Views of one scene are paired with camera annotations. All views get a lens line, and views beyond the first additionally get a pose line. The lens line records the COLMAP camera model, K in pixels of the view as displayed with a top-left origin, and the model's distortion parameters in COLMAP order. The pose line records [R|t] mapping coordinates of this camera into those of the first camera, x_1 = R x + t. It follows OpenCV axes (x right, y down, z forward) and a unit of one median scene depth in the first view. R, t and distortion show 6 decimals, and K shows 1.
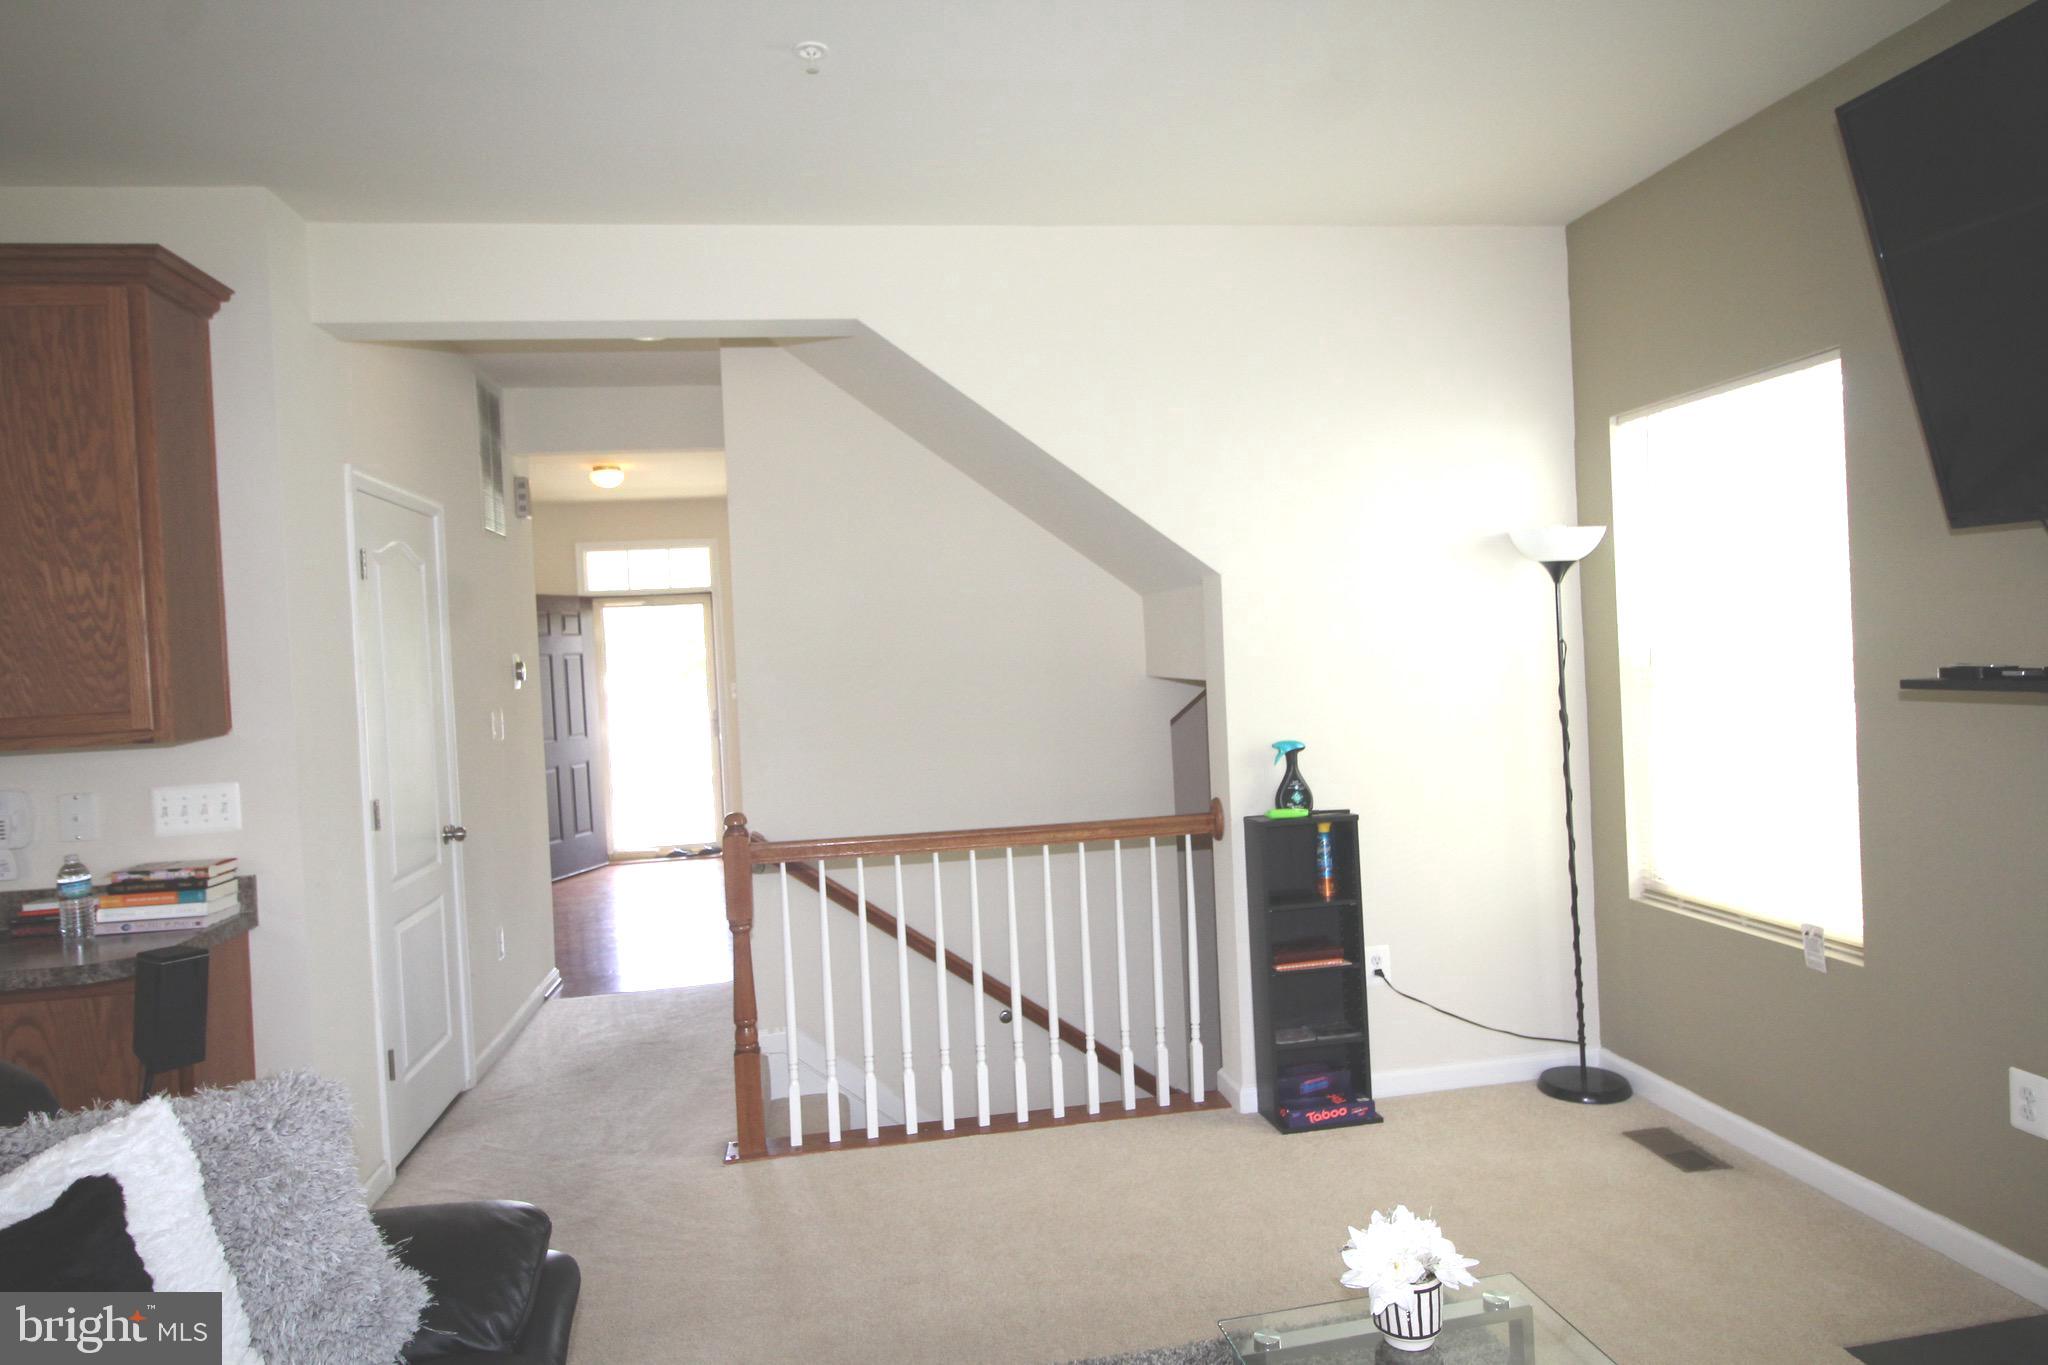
lens RADIAL K [[1238.0, 0, 1044.1], [0, 1238.0, 676.5], [0, 0, 1]] dist [0.005572, -0.012485]
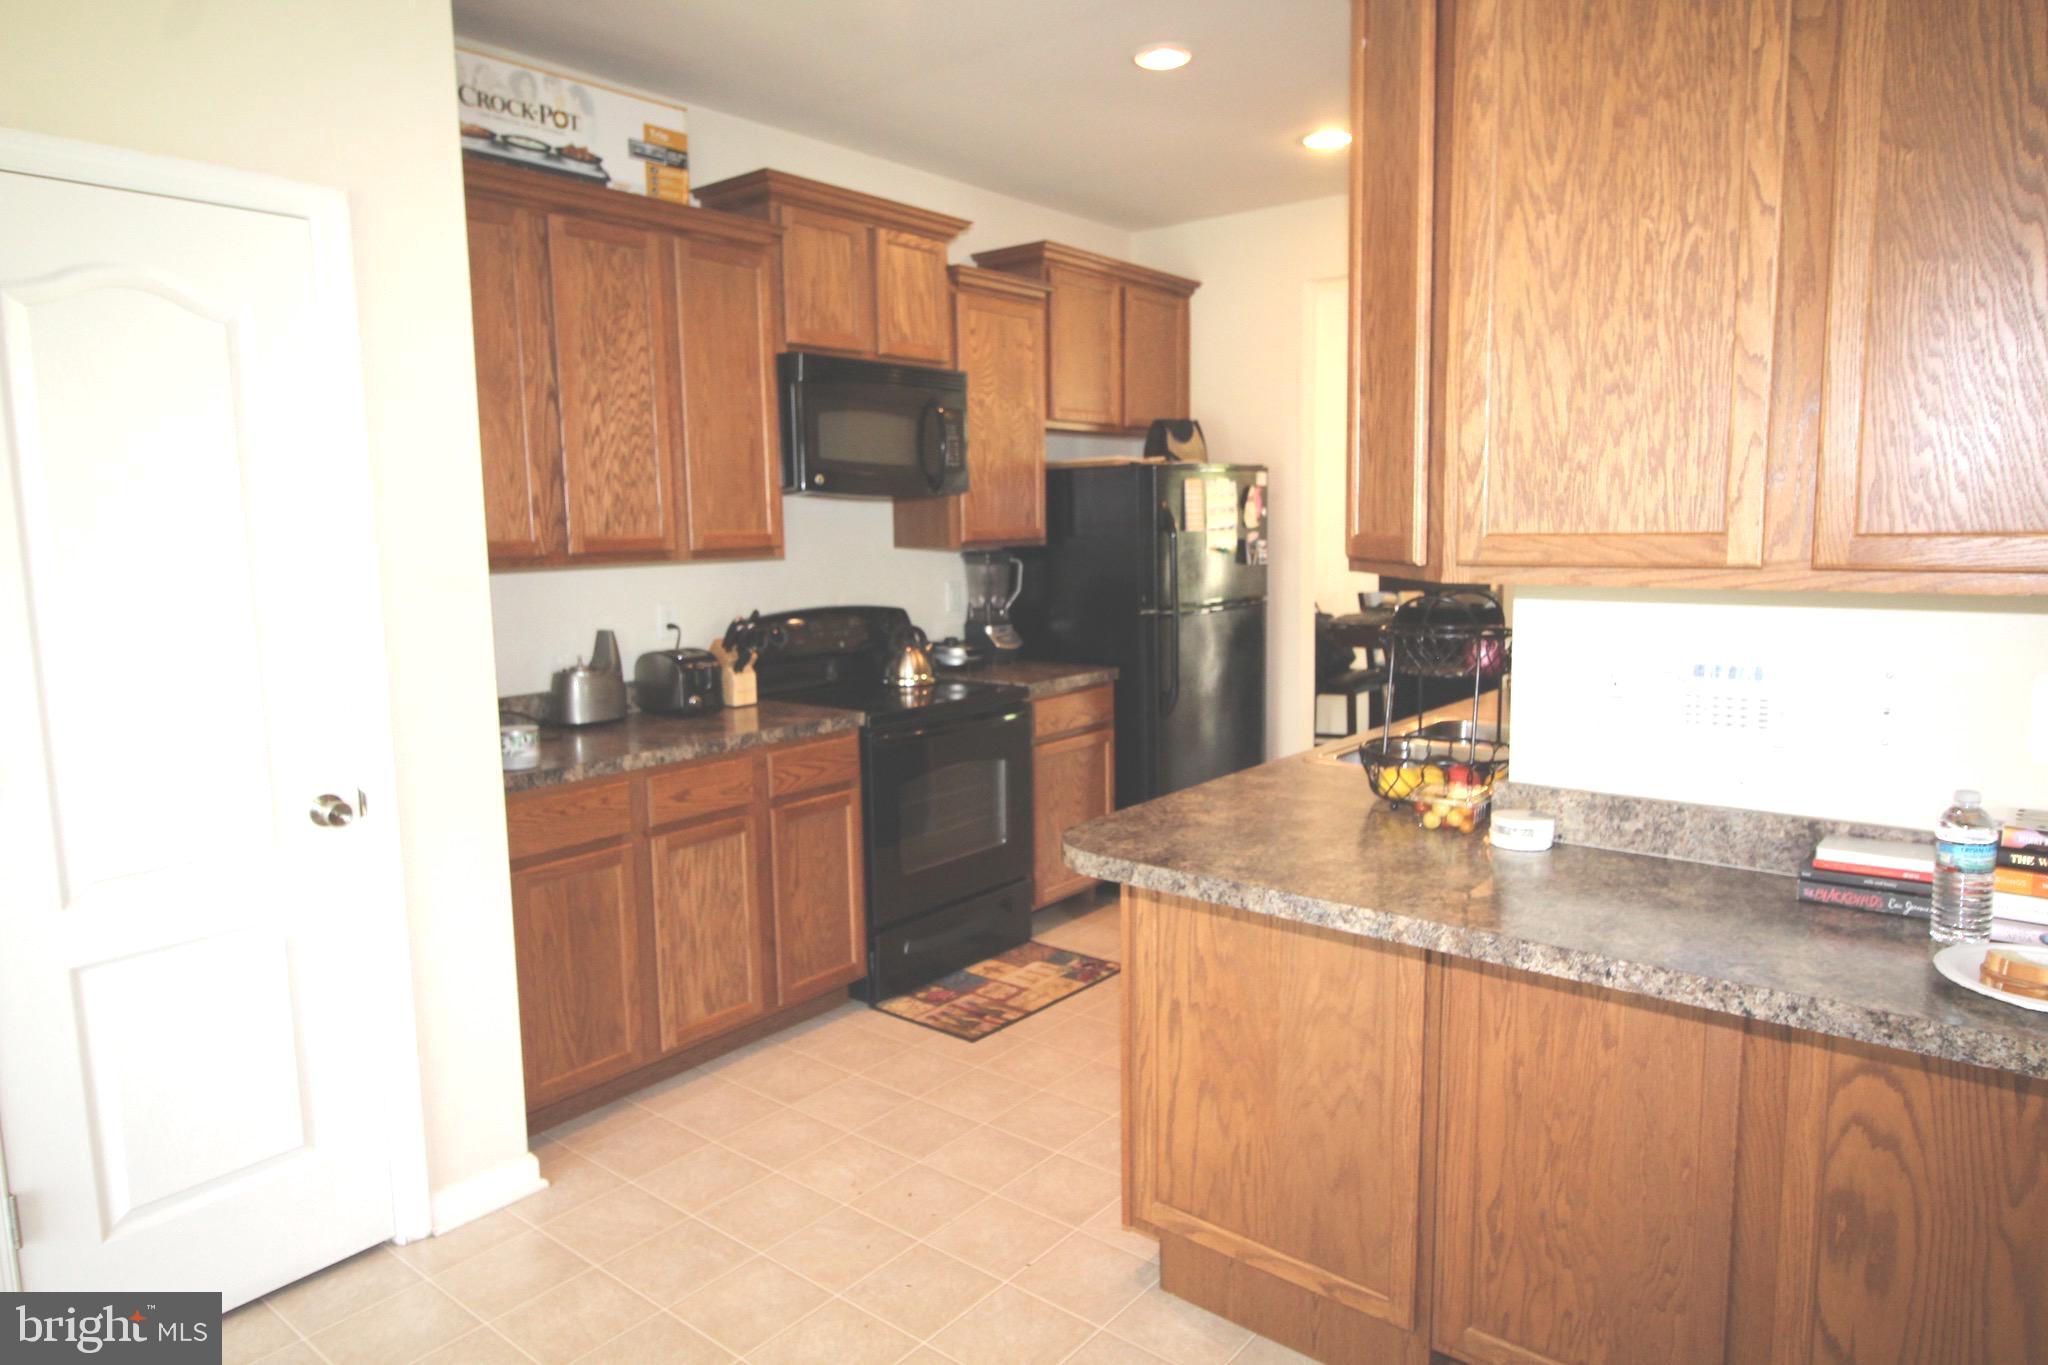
lens RADIAL K [[1238.0, 0, 1044.1], [0, 1238.0, 676.5], [0, 0, 1]] dist [0.005572, -0.012485]
pose [[0.666854, 0.133574, -0.733120, -0.680597], [-0.029750, 0.987792, 0.152913, 0.023775], [0.744595, -0.080160, 0.662686, 0.346811]]
